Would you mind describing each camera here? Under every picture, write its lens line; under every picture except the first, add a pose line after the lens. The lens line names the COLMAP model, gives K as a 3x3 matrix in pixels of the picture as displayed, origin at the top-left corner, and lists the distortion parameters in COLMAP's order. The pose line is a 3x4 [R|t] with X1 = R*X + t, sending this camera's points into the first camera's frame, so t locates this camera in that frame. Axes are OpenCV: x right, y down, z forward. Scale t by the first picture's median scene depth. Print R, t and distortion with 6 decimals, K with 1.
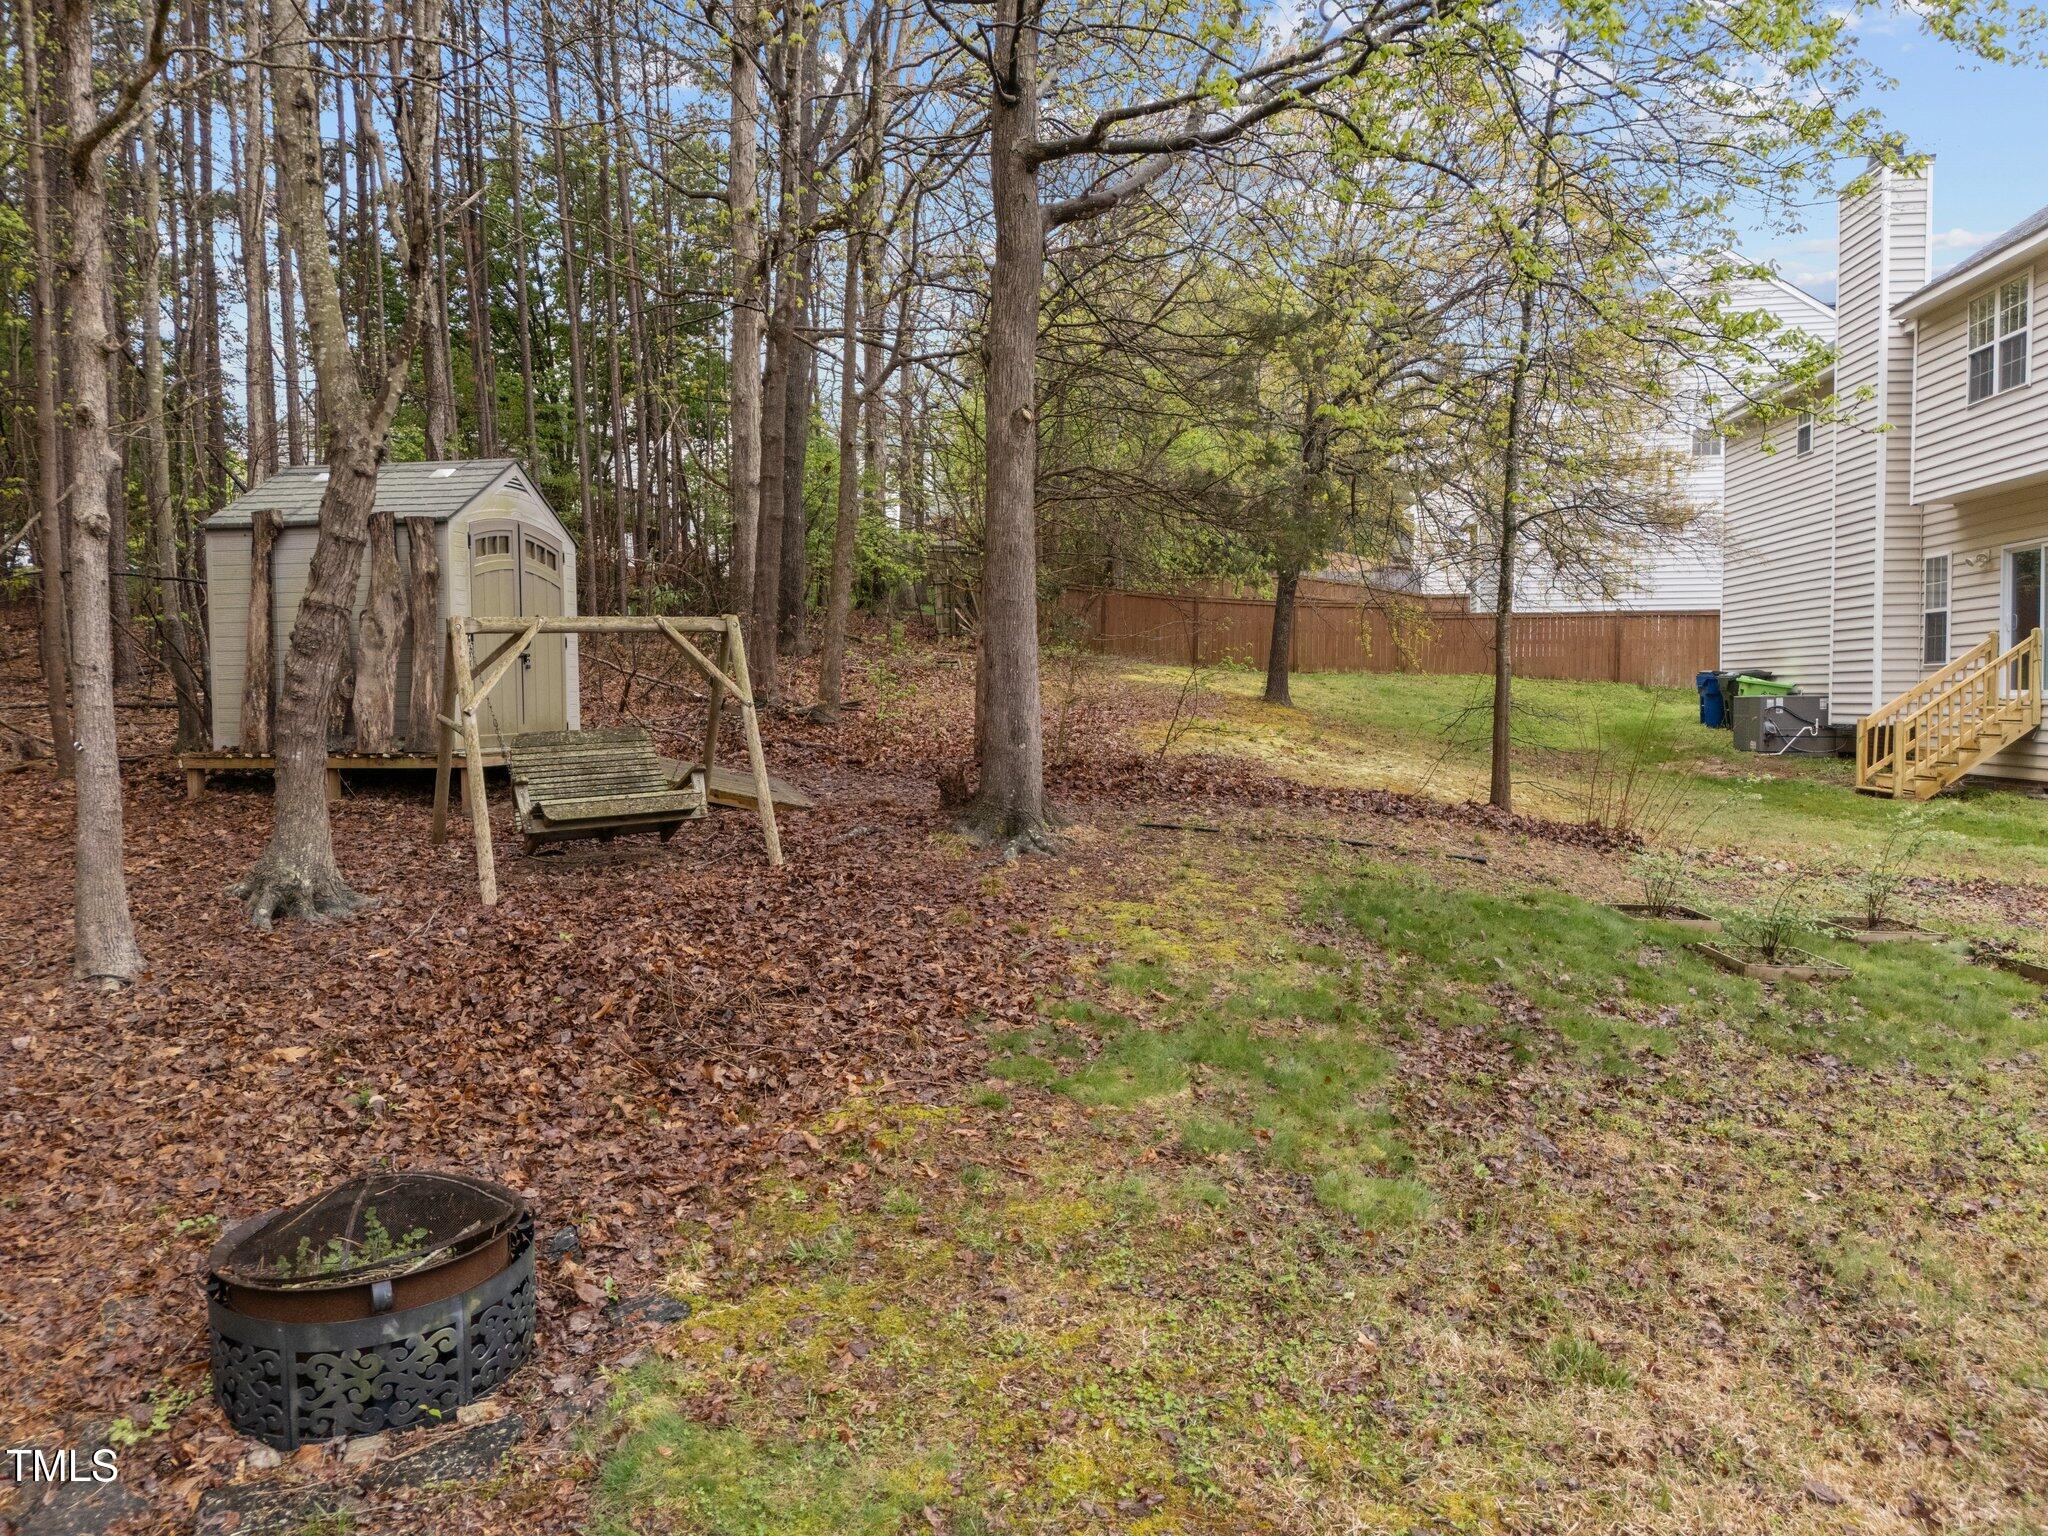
lens RADIAL K [[1517.5, 0, 1037.3], [0, 1517.5, 772.2], [0, 0, 1]] dist [0.114085, -0.135780]
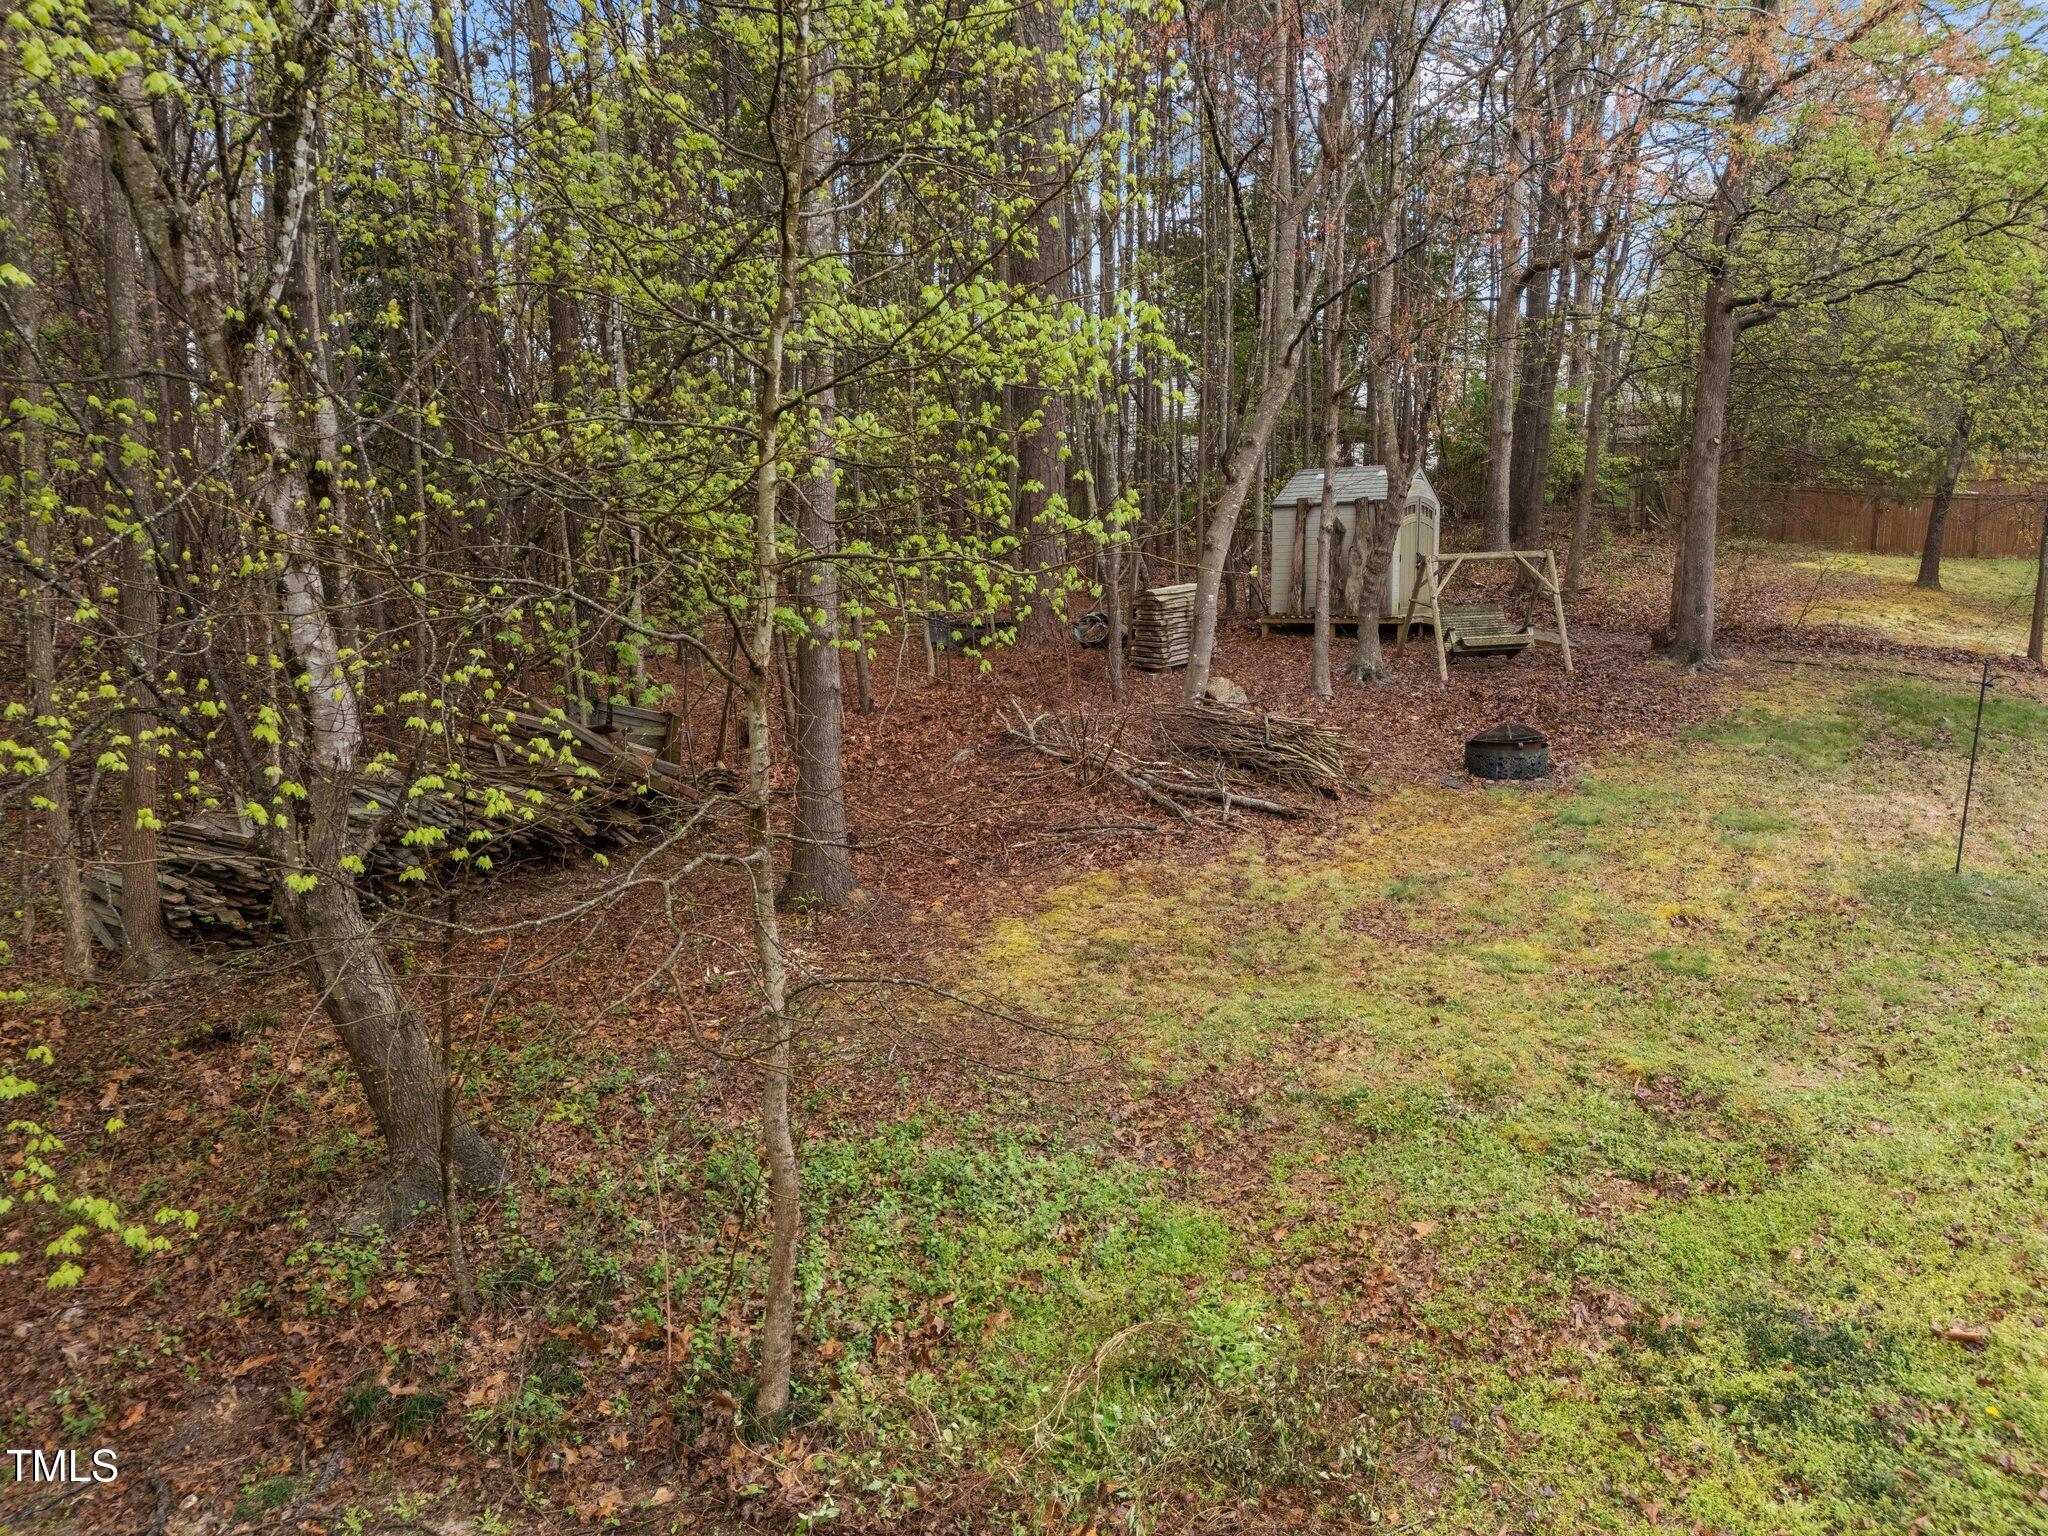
lens RADIAL K [[1517.5, 0, 1037.3], [0, 1517.5, 772.2], [0, 0, 1]] dist [0.114085, -0.135780]
pose [[0.915886, 0.055058, -0.397646, 0.006499], [-0.022220, 0.995984, 0.086726, 0.027308], [0.400824, -0.070595, 0.913431, -1.038775]]
